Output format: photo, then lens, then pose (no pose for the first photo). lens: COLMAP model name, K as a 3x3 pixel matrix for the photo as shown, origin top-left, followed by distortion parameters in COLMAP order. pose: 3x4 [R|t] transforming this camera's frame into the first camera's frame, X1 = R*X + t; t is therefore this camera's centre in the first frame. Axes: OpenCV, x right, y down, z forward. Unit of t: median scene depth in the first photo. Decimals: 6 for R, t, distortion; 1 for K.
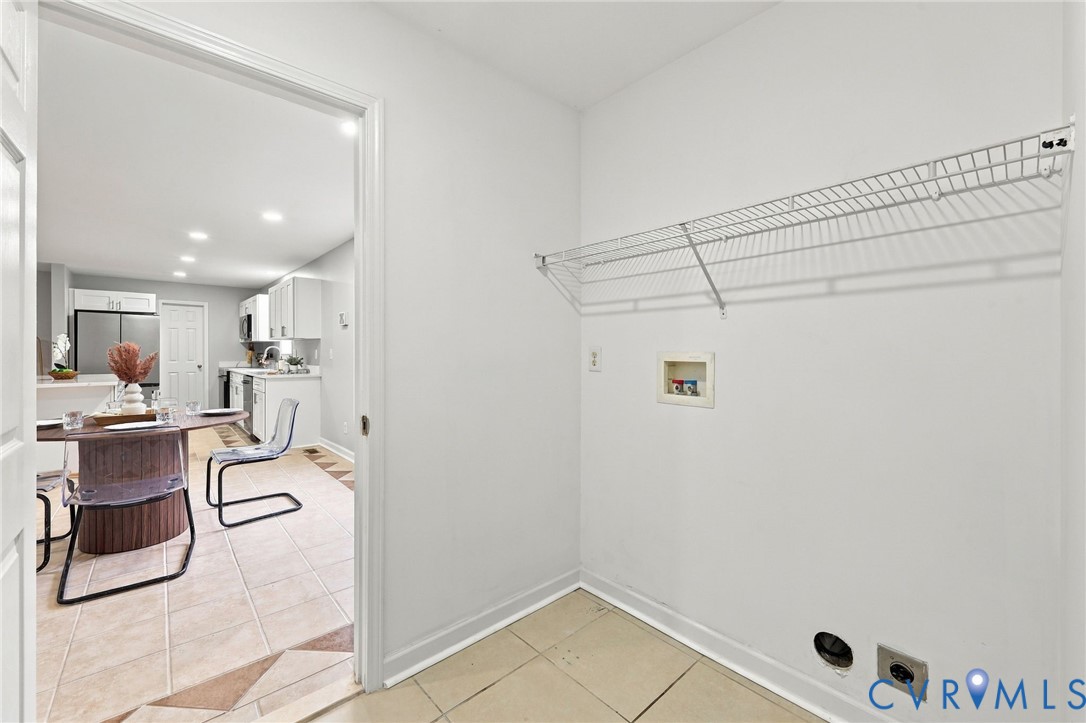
lens RADIAL K [[441.4, 0, 535.2], [0, 441.4, 354.5], [0, 0, 1]] dist [-0.000288, 0.000385]
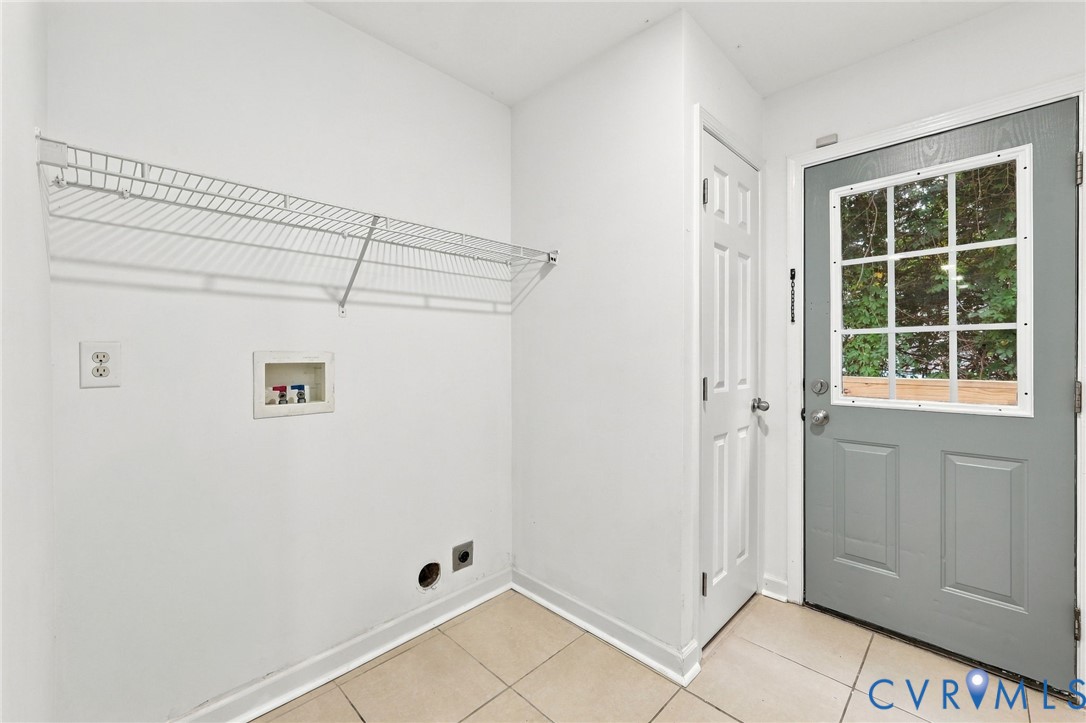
lens RADIAL K [[441.4, 0, 533.9], [0, 441.4, 357.8], [0, 0, 1]] dist [-0.000288, 0.000385]
pose [[-0.055785, -0.012197, 0.998368, -0.654925], [0.008136, 0.999887, 0.012670, -0.000776], [-0.998410, 0.008830, -0.055679, 0.738112]]
